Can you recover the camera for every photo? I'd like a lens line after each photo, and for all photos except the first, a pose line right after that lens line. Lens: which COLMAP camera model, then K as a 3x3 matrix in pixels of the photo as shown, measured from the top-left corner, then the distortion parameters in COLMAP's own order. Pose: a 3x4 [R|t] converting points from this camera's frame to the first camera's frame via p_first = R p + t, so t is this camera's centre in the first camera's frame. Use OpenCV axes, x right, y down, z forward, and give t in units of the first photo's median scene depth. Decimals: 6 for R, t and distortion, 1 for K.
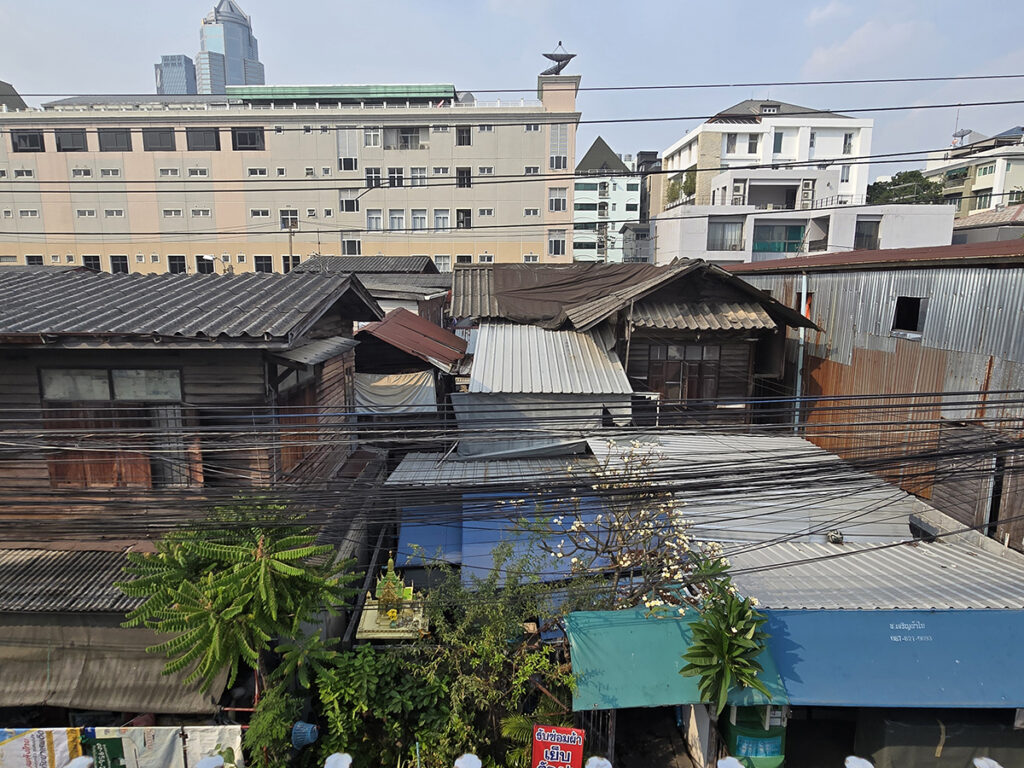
lens RADIAL K [[628.5, 0, 512.0], [0, 628.5, 384.0], [0, 0, 1]] dist [0.002143, -0.002649]
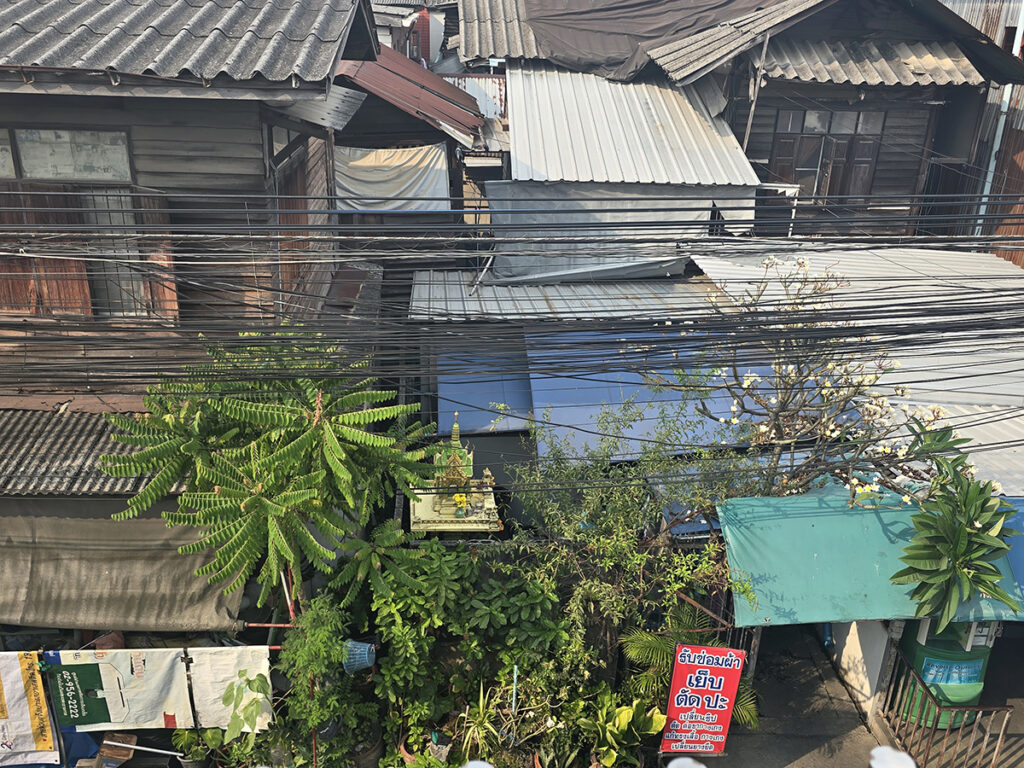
lens RADIAL K [[924.2, 0, 512.0], [0, 924.2, 384.0], [0, 0, 1]] dist [0.092604, -0.114590]
pose [[0.998996, 0.009849, 0.043701, -0.193927], [-0.019476, 0.974002, 0.225702, 0.003693], [-0.040342, -0.226326, 0.973216, 0.014224]]
